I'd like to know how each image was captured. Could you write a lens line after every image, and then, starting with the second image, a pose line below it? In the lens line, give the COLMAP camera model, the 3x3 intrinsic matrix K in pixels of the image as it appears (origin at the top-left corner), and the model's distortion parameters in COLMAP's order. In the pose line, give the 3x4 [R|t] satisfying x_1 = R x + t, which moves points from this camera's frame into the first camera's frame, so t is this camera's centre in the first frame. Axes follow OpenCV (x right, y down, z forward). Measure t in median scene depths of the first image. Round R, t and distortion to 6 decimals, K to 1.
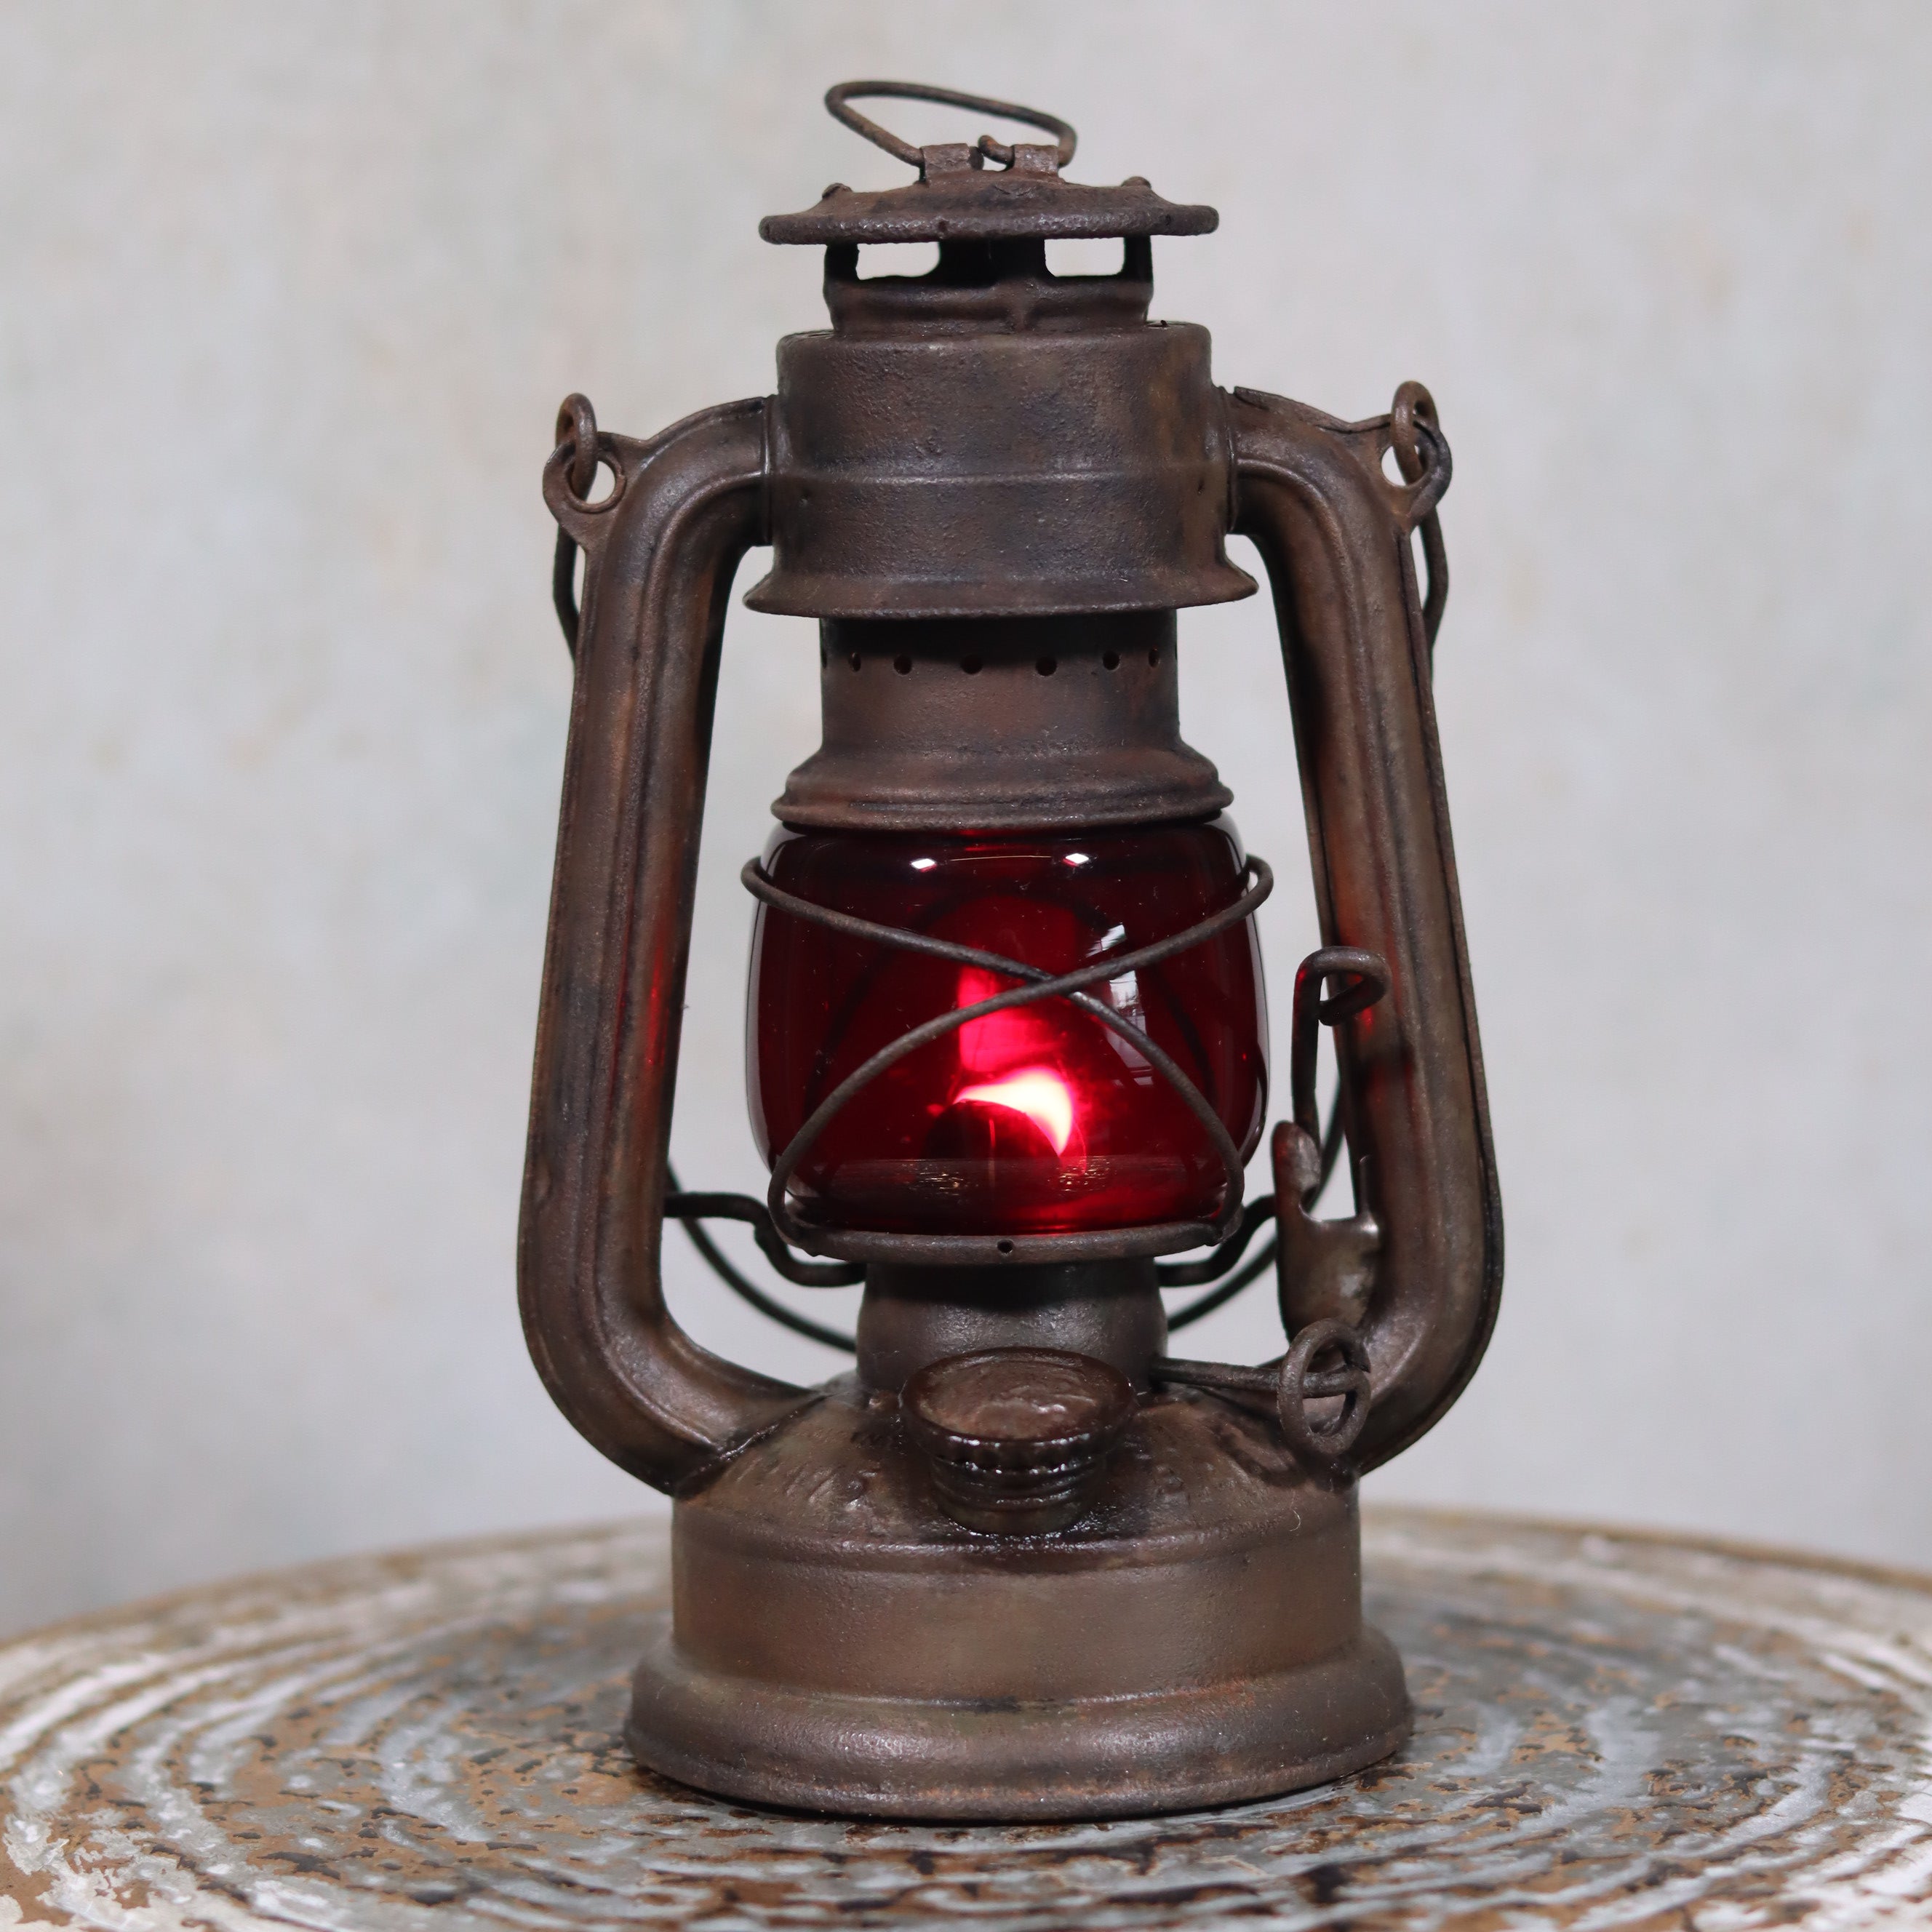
lens RADIAL K [[7650.4, 0, 966.0], [0, 7650.4, 966.0], [0, 0, 1]] dist [-0.088682, -1.678147]
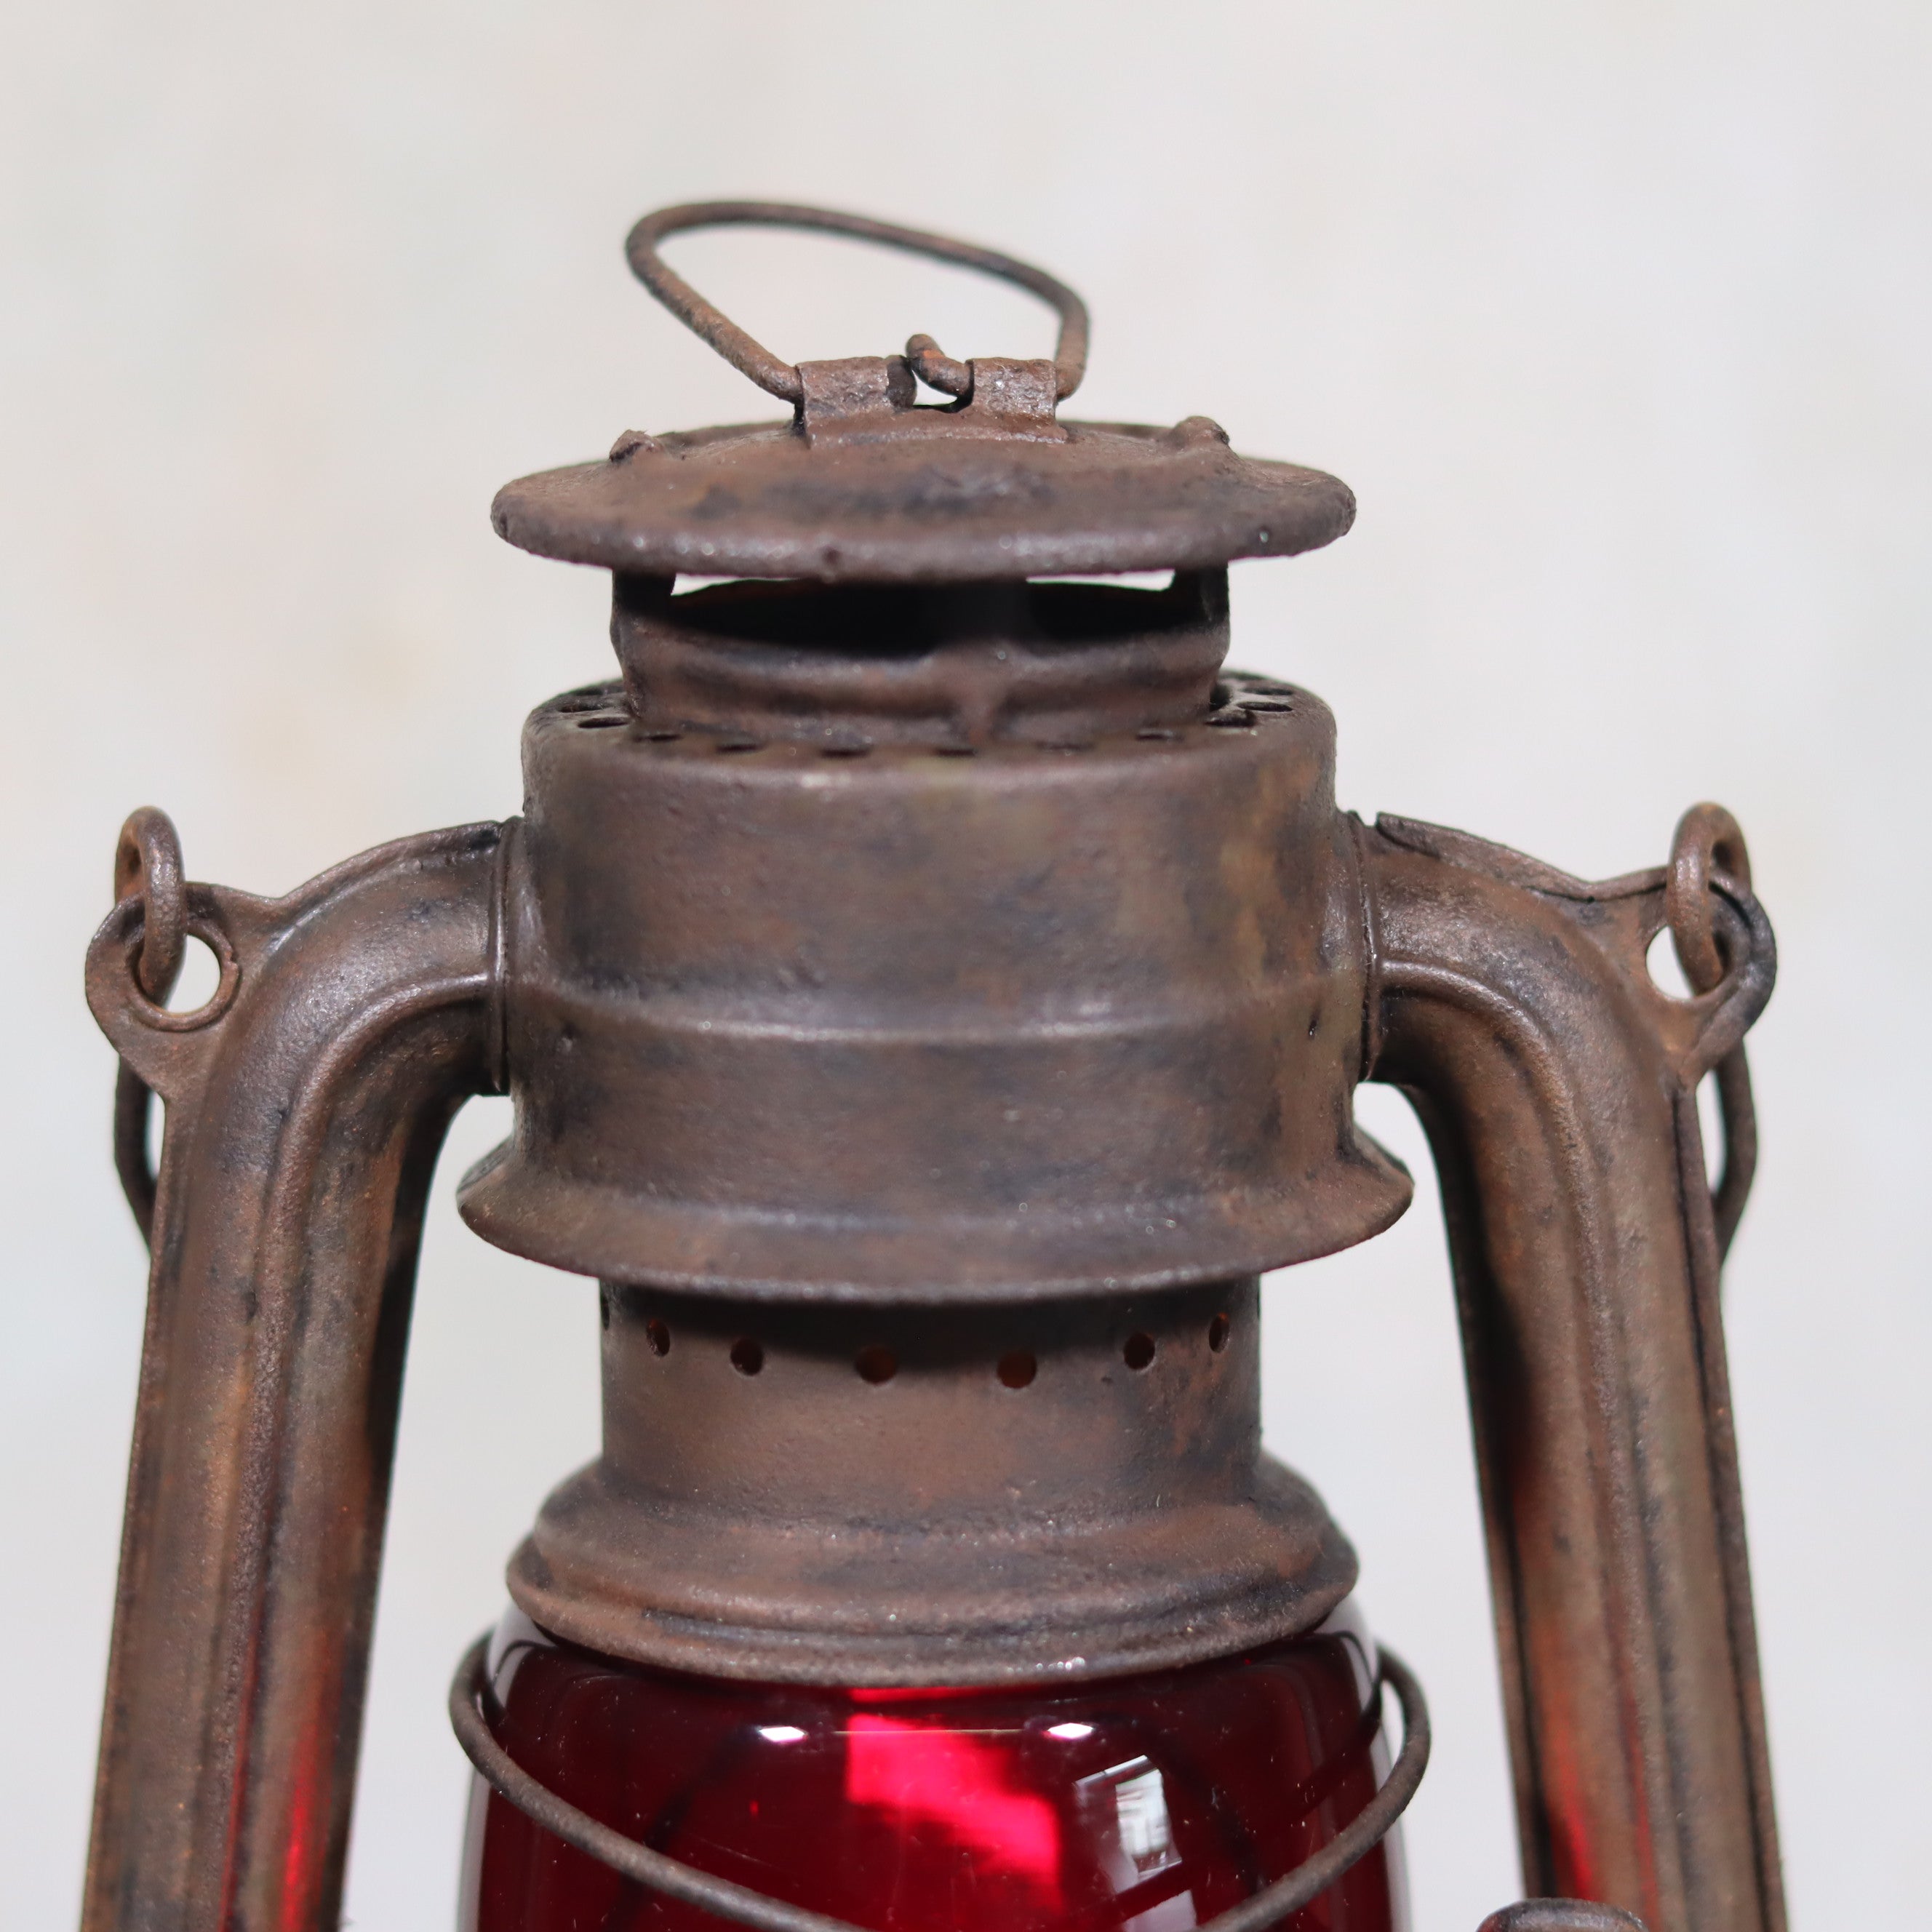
lens RADIAL K [[7650.4, 0, 966.0], [0, 7650.4, 966.0], [0, 0, 1]] dist [-0.088682, -1.678147]
pose [[0.999868, 0.015676, 0.004166, 0.004245], [-0.015911, 0.997816, 0.064117, -0.099737], [-0.003152, -0.064174, 0.997934, 0.467329]]
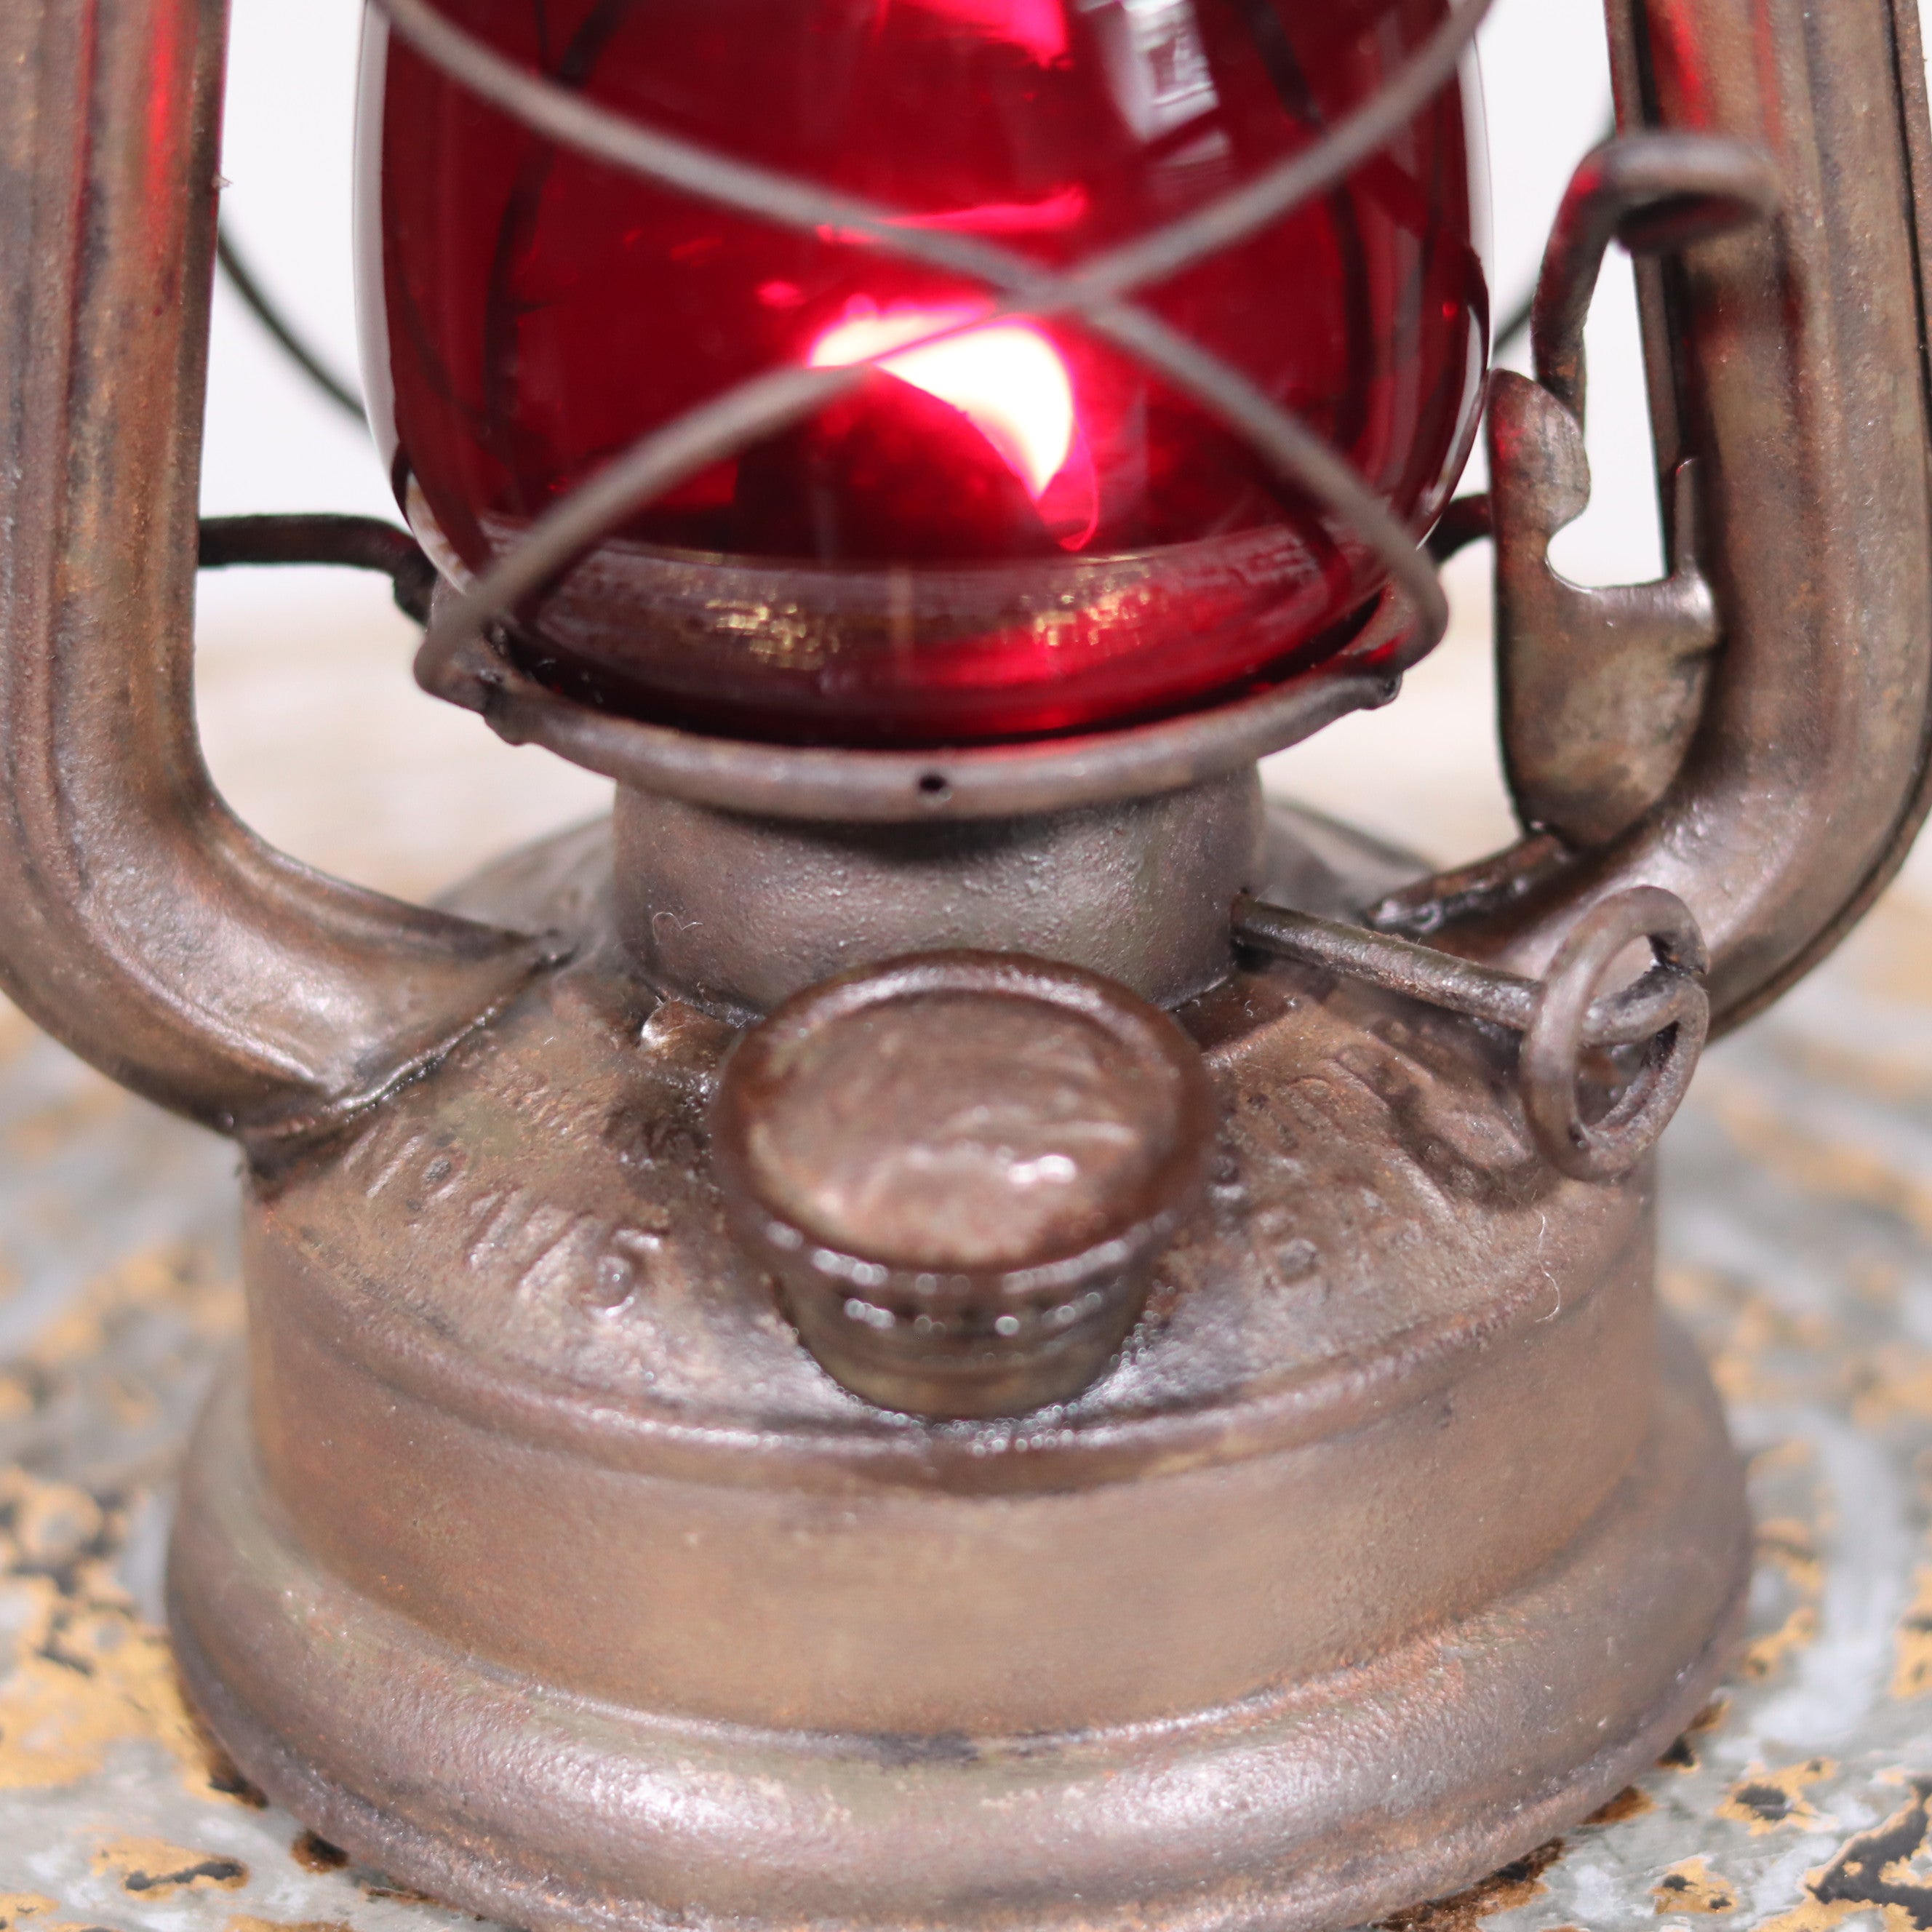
lens RADIAL K [[7650.4, 0, 966.0], [0, 7650.4, 966.0], [0, 0, 1]] dist [-0.088682, -1.678147]
pose [[0.999553, -0.016745, 0.024781, -0.004346], [0.007348, 0.940660, 0.339272, -0.106960], [-0.028992, -0.338938, 0.940362, 0.559191]]
